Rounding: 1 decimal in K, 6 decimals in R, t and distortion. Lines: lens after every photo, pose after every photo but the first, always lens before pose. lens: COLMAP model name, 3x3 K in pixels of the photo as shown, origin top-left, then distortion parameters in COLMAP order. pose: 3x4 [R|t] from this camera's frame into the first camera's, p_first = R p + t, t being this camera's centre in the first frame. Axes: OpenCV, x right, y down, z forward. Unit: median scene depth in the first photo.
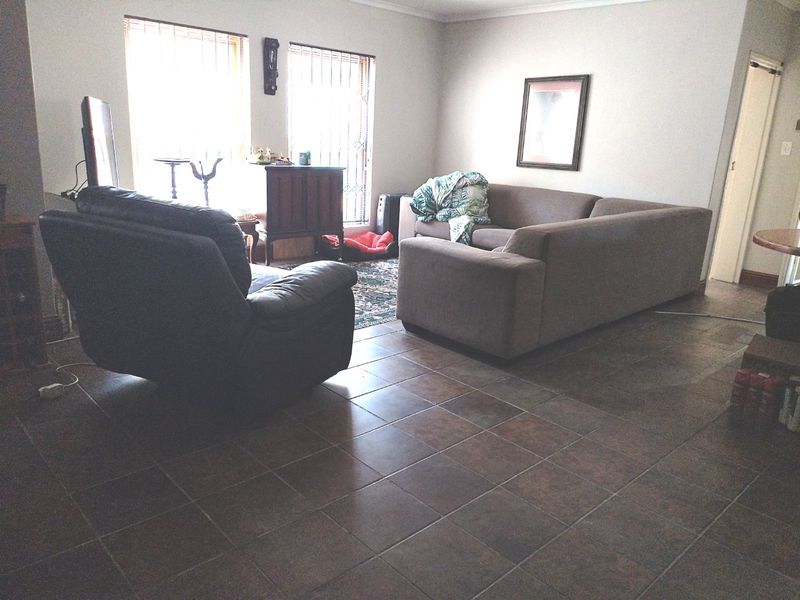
lens RADIAL K [[592.5, 0, 403.3], [0, 592.5, 301.9], [0, 0, 1]] dist [0.077998, -0.089936]
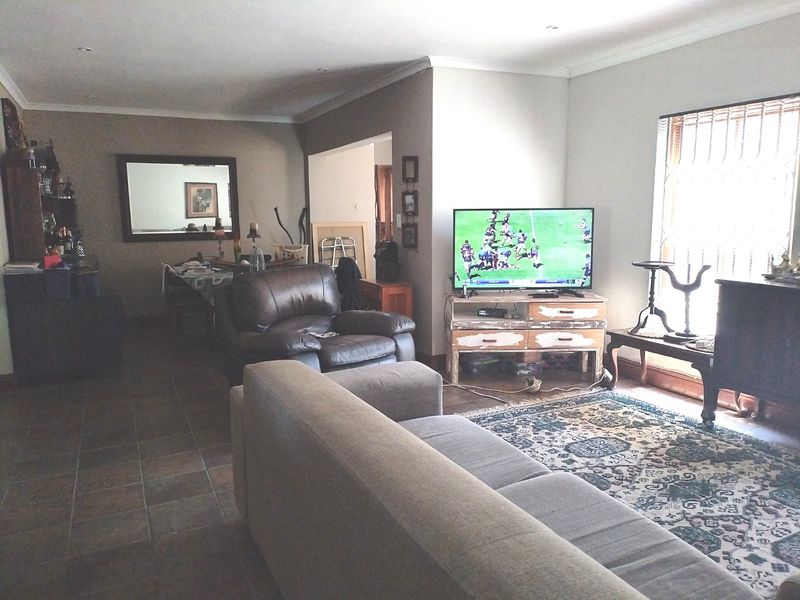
lens RADIAL K [[592.5, 0, 402.8], [0, 592.5, 299.4], [0, 0, 1]] dist [0.077998, -0.089936]
pose [[-0.285360, 0.077302, -0.955298, 0.548505], [-0.261789, 0.952552, 0.155279, -0.217025], [0.921974, 0.294397, -0.251583, 0.850355]]
